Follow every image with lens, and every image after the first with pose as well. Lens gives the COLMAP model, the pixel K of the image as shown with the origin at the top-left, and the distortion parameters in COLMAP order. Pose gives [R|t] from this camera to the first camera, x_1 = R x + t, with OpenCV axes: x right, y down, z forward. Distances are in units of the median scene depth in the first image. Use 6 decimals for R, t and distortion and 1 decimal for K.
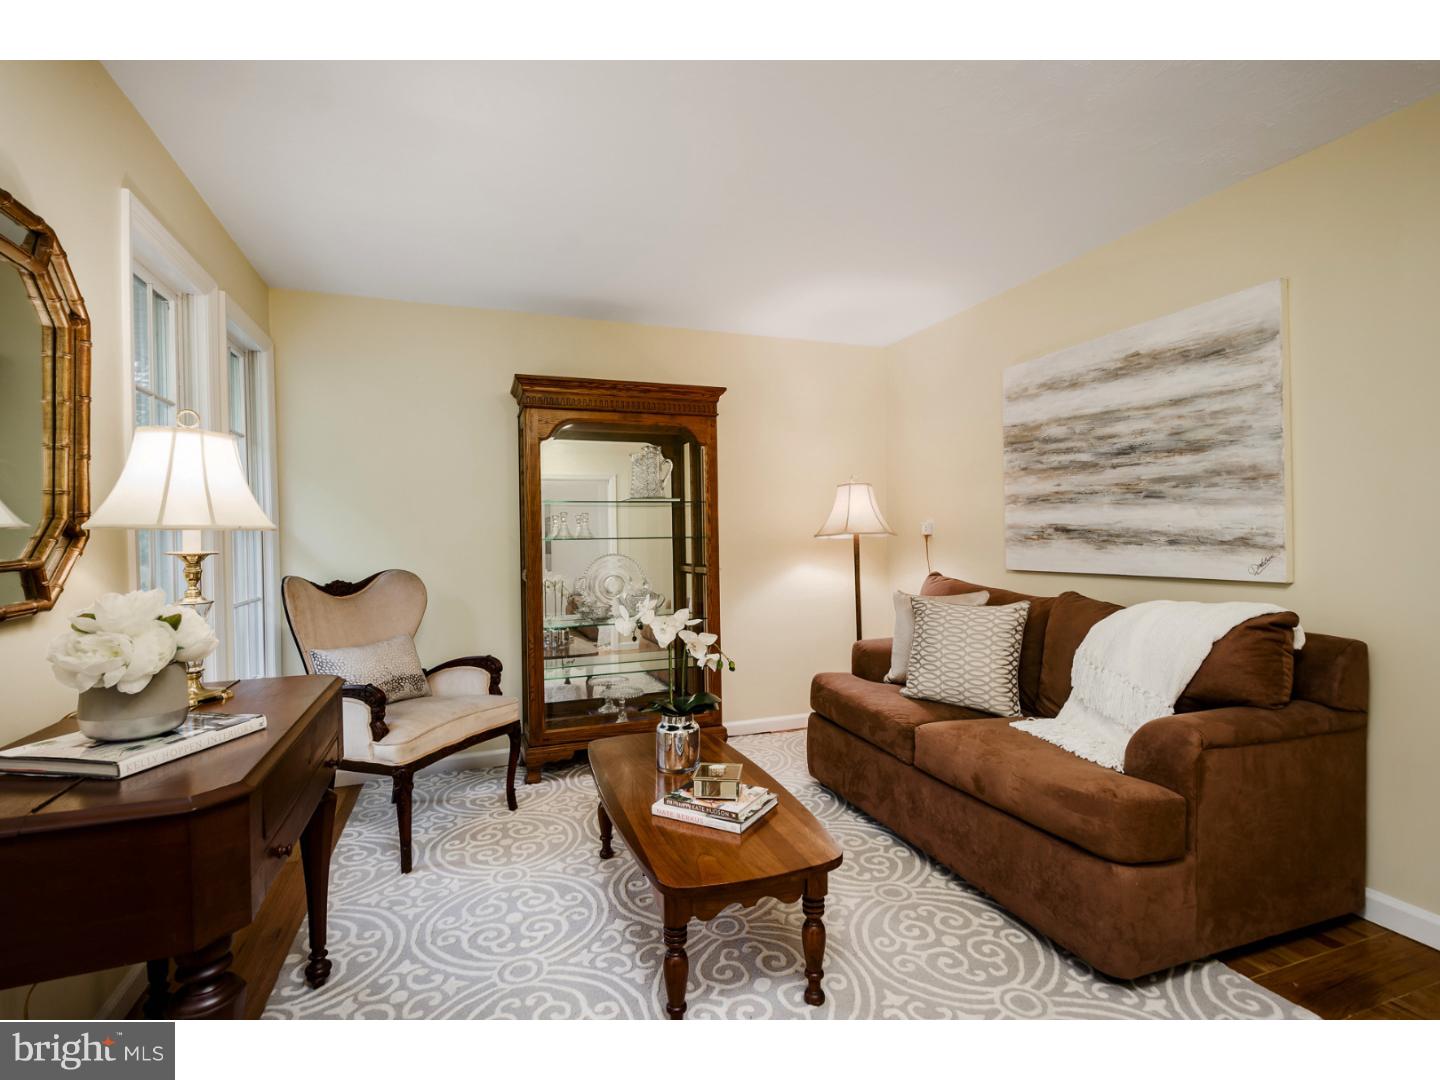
lens RADIAL K [[705.0, 0, 720.0], [0, 705.0, 540.0], [0, 0, 1]] dist [-0.000736, -0.000313]
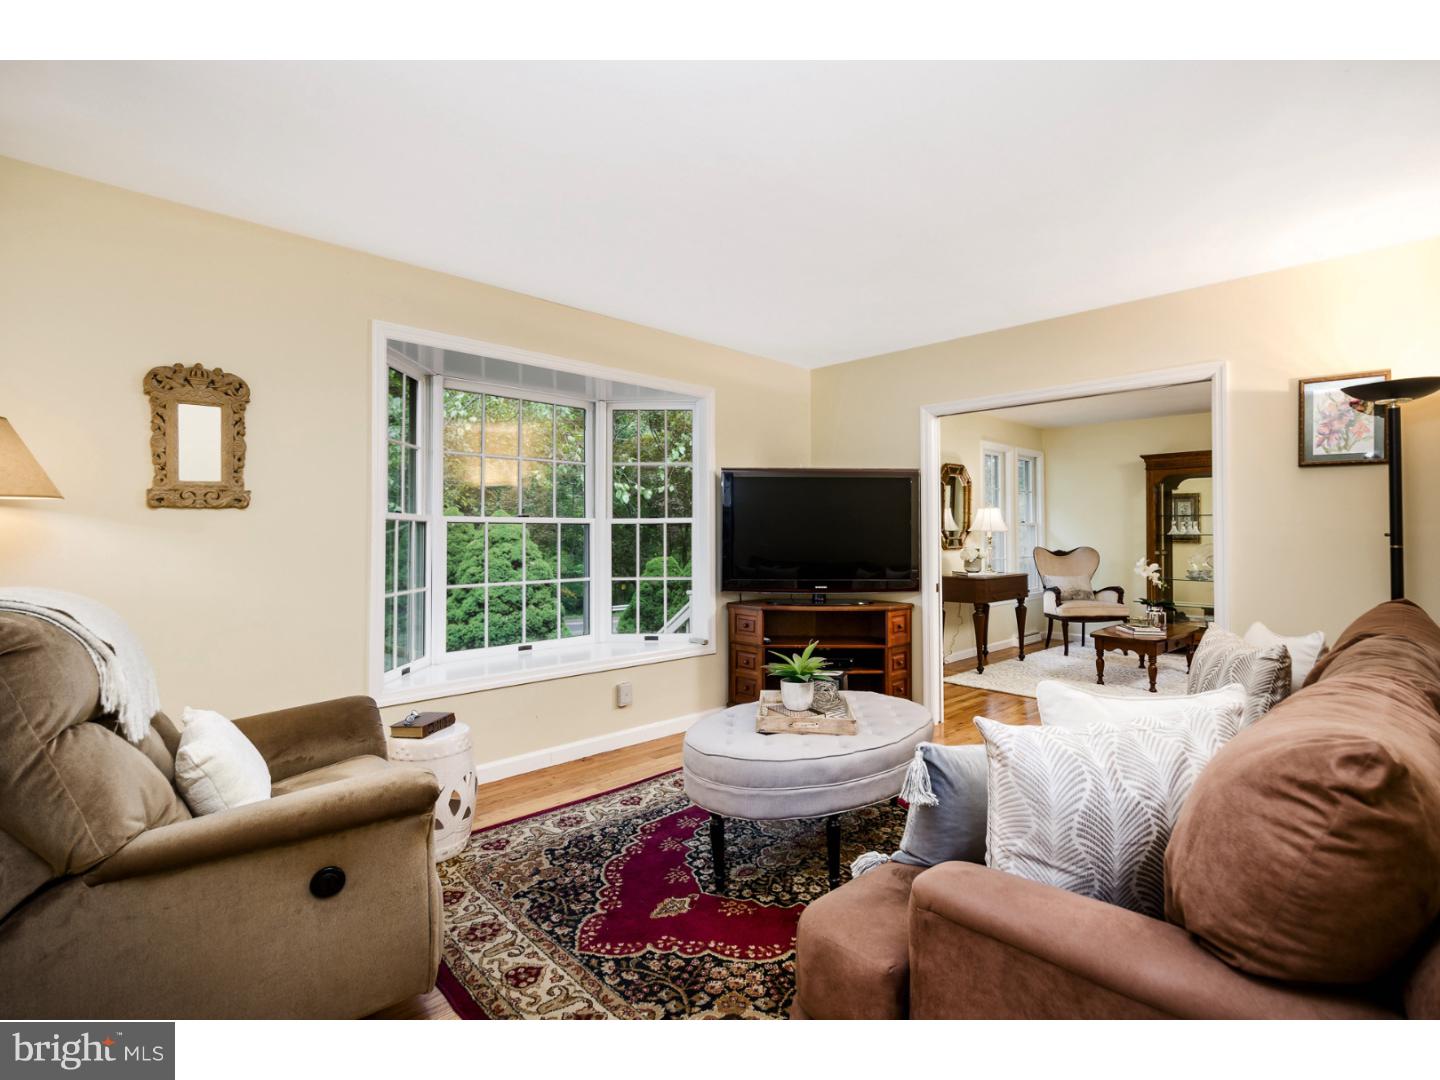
lens RADIAL K [[705.0, 0, 720.0], [0, 705.0, 540.0], [0, 0, 1]] dist [-0.000736, -0.000313]
pose [[0.405033, 0.020403, -0.914074, 1.489147], [-0.009192, 0.999791, 0.018243, -0.014731], [0.914256, 0.001013, 0.405136, -1.319573]]
